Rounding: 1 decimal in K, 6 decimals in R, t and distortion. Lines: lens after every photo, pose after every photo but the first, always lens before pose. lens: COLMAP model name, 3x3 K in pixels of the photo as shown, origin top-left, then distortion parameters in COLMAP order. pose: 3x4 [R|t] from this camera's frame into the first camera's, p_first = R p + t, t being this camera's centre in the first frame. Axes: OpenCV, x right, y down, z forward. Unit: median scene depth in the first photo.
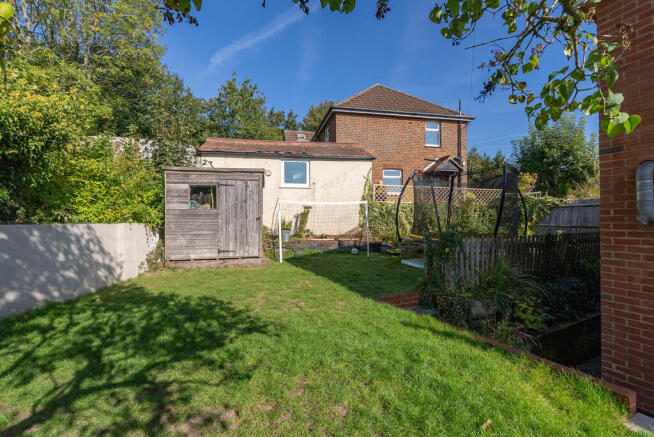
lens RADIAL K [[292.1, 0, 326.2], [0, 292.1, 210.4], [0, 0, 1]] dist [0.000251, 0.000066]
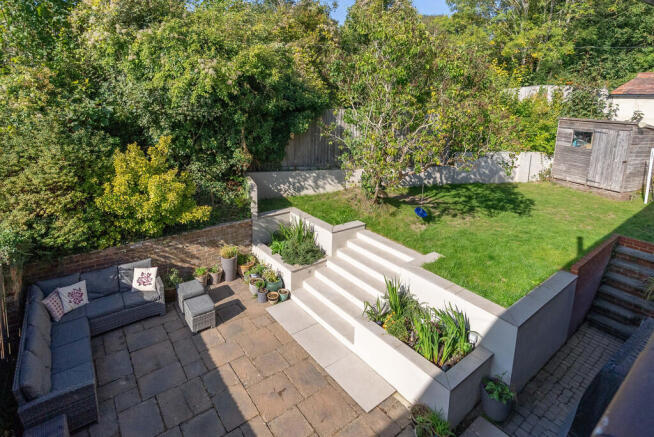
lens RADIAL K [[332.4, 0, 327.0], [0, 332.4, 218.5], [0, 0, 1]] dist [-0.000335, -0.000029]
pose [[0.222551, 0.354485, -0.908191, 0.859618], [-0.017142, 0.932832, 0.359903, -0.236403], [0.974770, -0.064528, 0.213680, -0.539673]]
